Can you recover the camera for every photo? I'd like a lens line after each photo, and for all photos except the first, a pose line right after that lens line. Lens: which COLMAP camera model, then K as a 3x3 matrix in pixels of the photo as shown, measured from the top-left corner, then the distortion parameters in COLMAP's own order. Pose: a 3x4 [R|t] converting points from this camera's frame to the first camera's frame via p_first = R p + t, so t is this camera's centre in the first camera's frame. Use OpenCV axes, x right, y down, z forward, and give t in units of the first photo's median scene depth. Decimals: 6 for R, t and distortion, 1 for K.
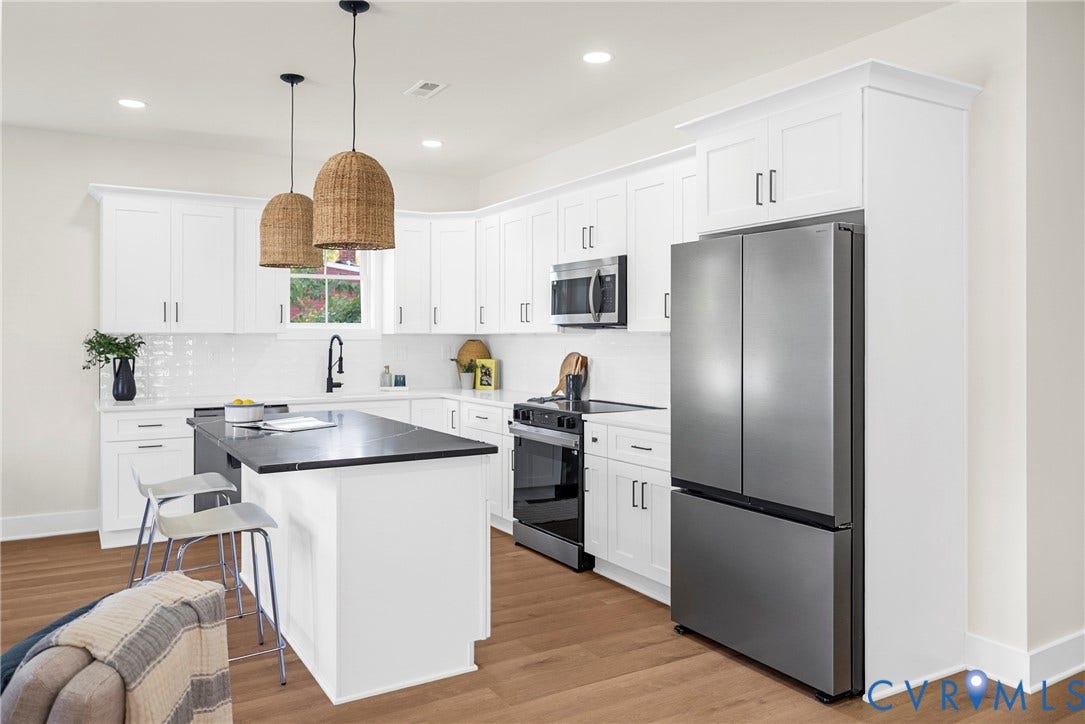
lens RADIAL K [[799.8, 0, 542.9], [0, 799.8, 333.1], [0, 0, 1]] dist [-0.002532, 0.000600]
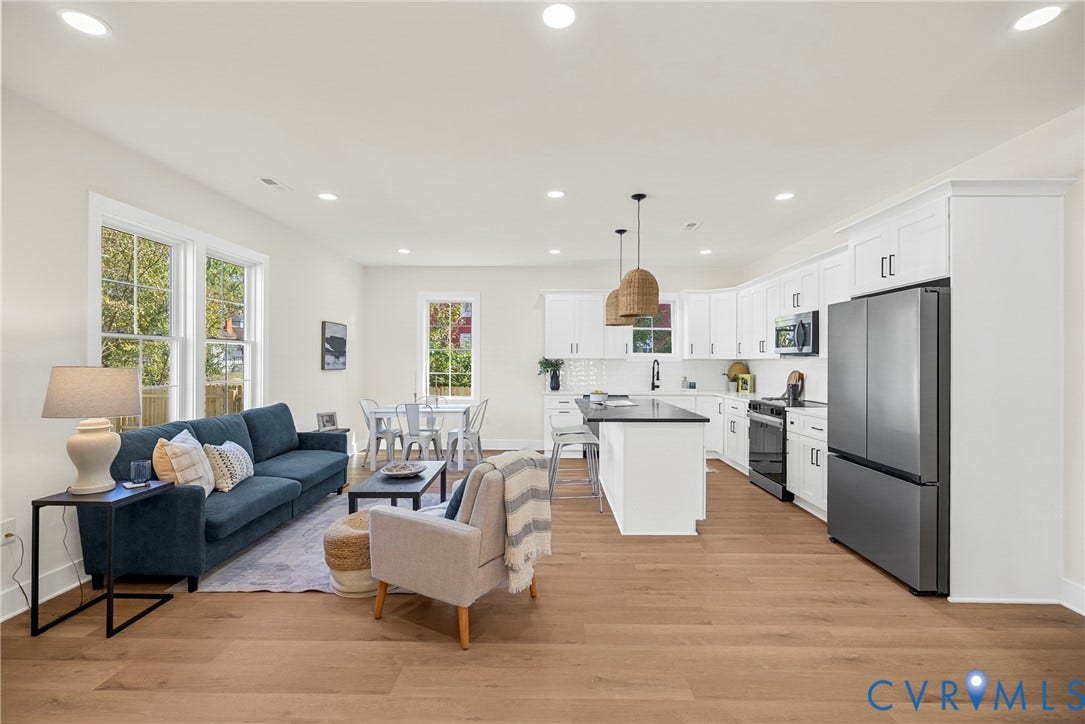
lens RADIAL K [[480.4, 0, 544.9], [0, 480.4, 360.5], [0, 0, 1]] dist [-0.003151, -0.000044]
pose [[0.850199, 0.003685, -0.526449, 0.140286], [-0.002069, 0.999991, 0.003658, 0.001039], [0.526458, -0.002020, 0.850199, -0.109736]]
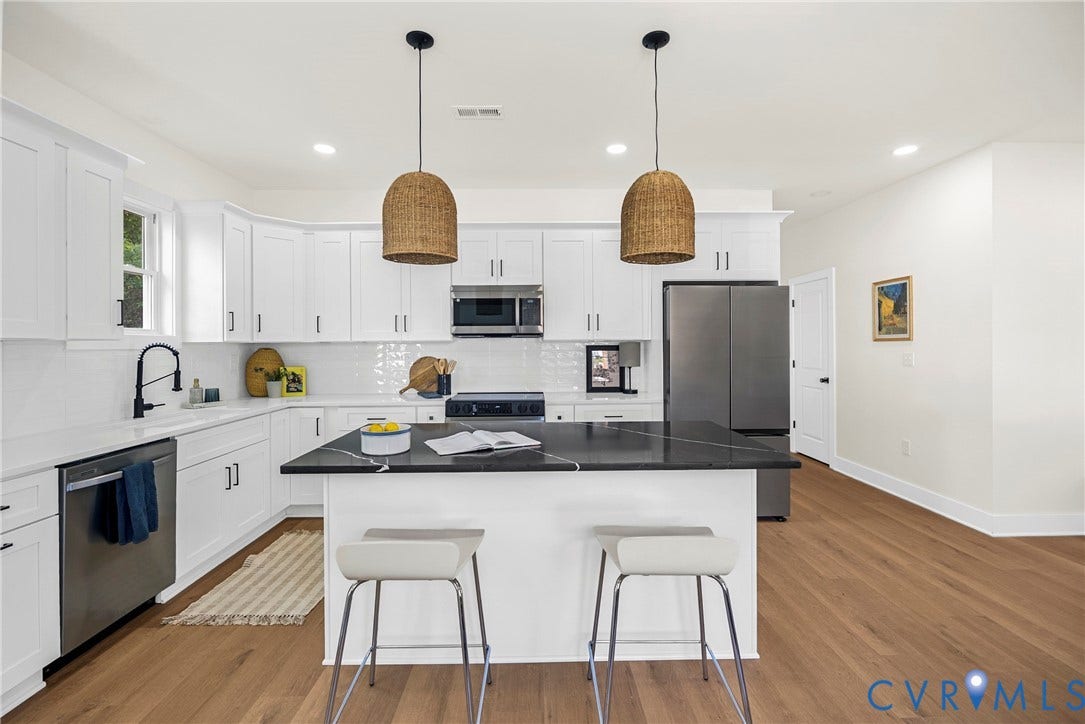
lens RADIAL K [[485.4, 0, 542.8], [0, 485.4, 343.4], [0, 0, 1]] dist [-0.002665, -0.000180]
pose [[0.500008, -0.000081, 0.866021, -0.617248], [0.003334, 0.999993, -0.001831, 0.006160], [-0.866015, 0.003803, 0.500004, 0.553007]]
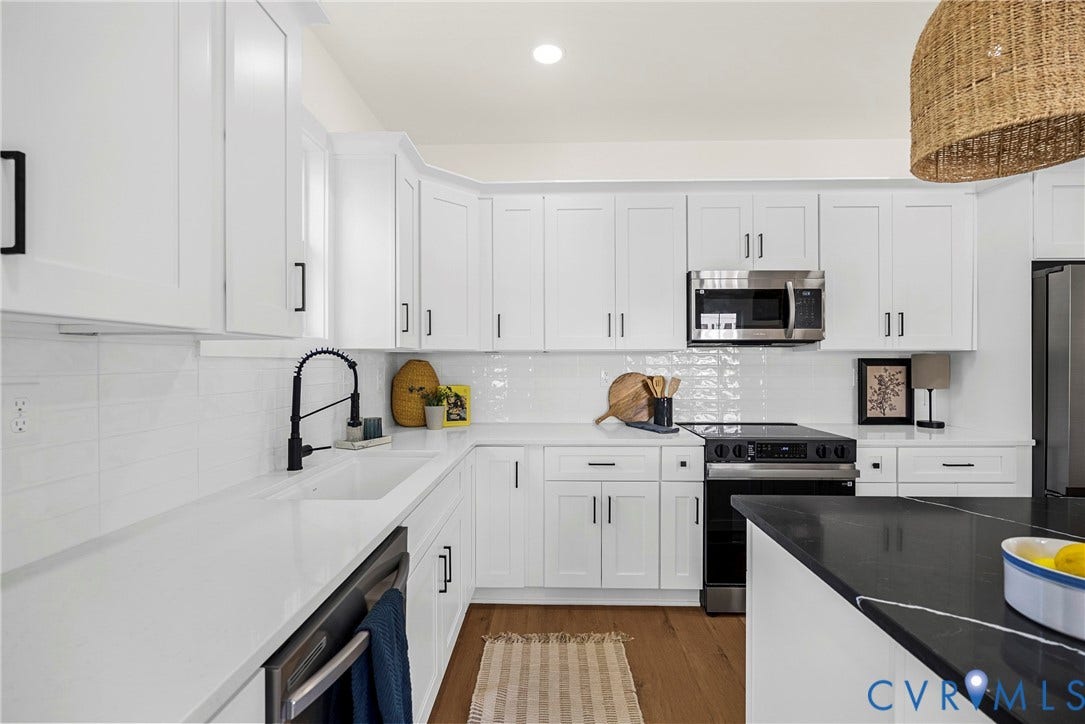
lens RADIAL K [[480.4, 0, 544.9], [0, 480.4, 360.5], [0, 0, 1]] dist [-0.003151, -0.000044]
pose [[0.536219, 0.001743, 0.844077, -0.552841], [-0.001924, 0.999998, -0.000842, 0.012805], [-0.844077, -0.001172, 0.536221, 0.935714]]
